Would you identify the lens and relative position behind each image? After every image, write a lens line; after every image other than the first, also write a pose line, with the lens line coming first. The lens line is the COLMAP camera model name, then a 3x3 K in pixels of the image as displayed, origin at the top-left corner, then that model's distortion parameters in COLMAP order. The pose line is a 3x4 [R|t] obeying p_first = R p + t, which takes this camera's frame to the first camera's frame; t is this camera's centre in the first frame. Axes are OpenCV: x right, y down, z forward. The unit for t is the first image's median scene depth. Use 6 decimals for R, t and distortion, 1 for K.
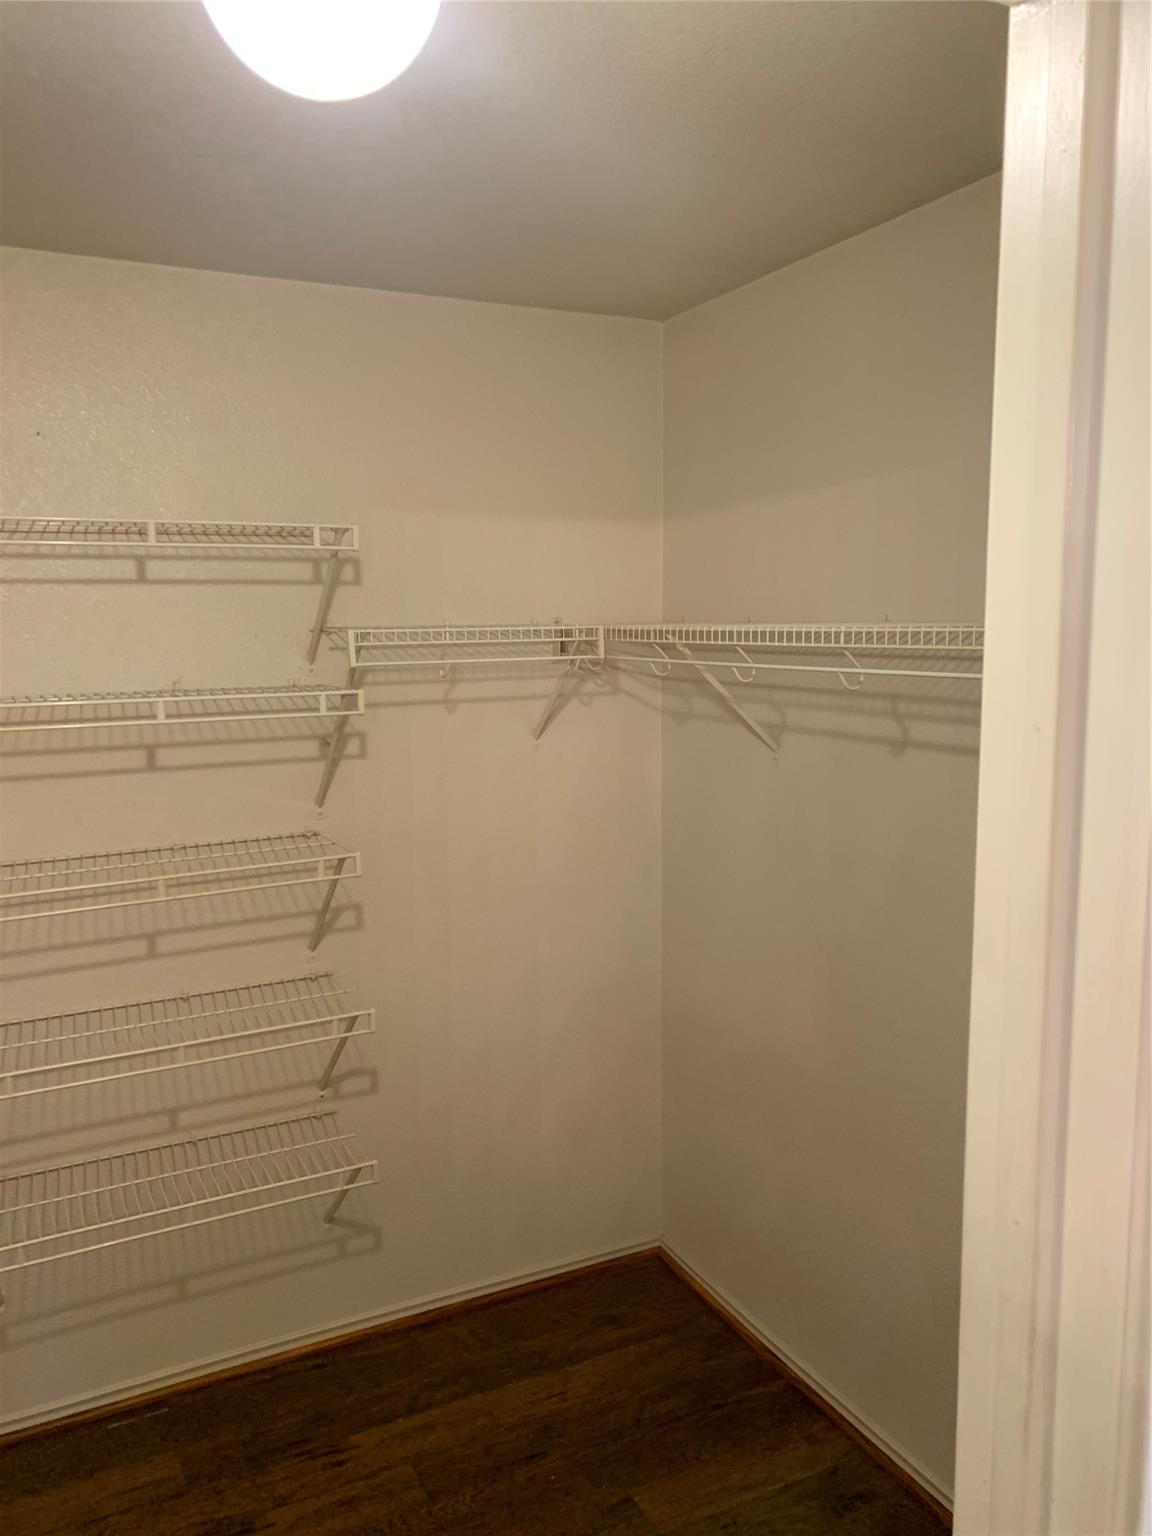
lens RADIAL K [[1180.2, 0, 509.9], [0, 1180.2, 779.0], [0, 0, 1]] dist [0.060797, -0.006476]
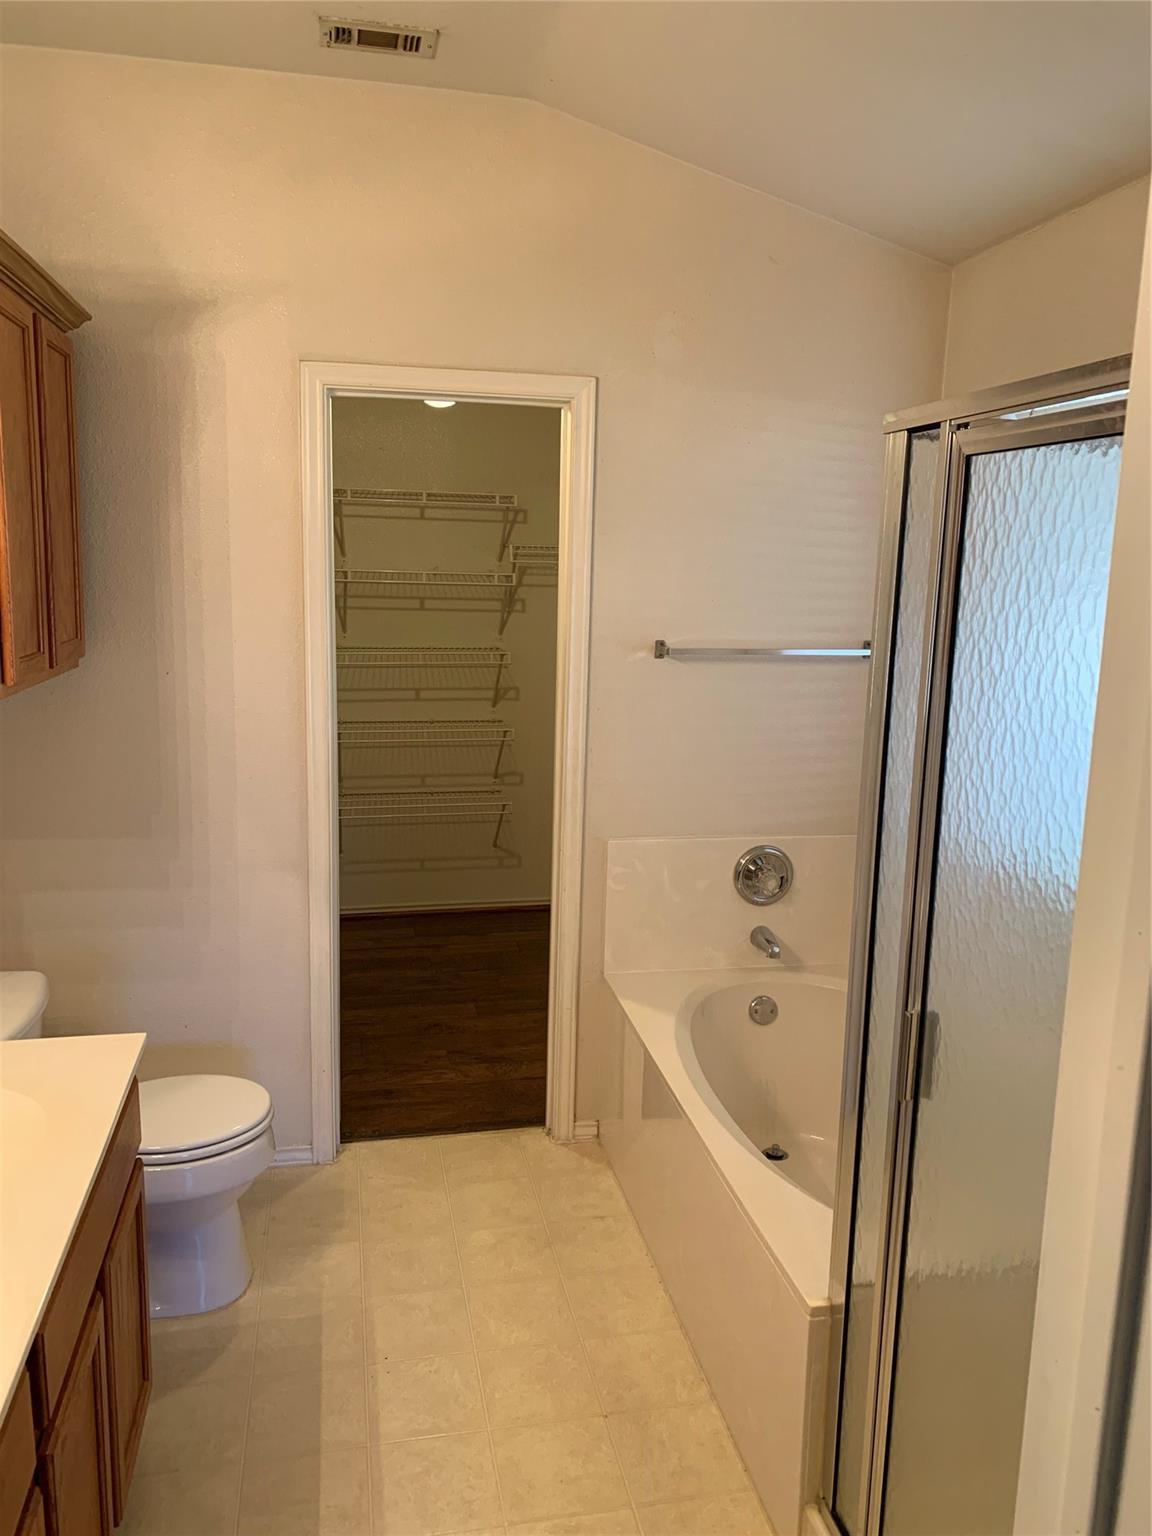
lens RADIAL K [[1180.2, 0, 579.0], [0, 1180.2, 770.2], [0, 0, 1]] dist [0.060797, -0.006476]
pose [[0.934881, 0.104546, -0.339217, 0.665456], [-0.087529, 0.994031, 0.065128, 0.109068], [0.344001, -0.031196, 0.938451, -0.836230]]
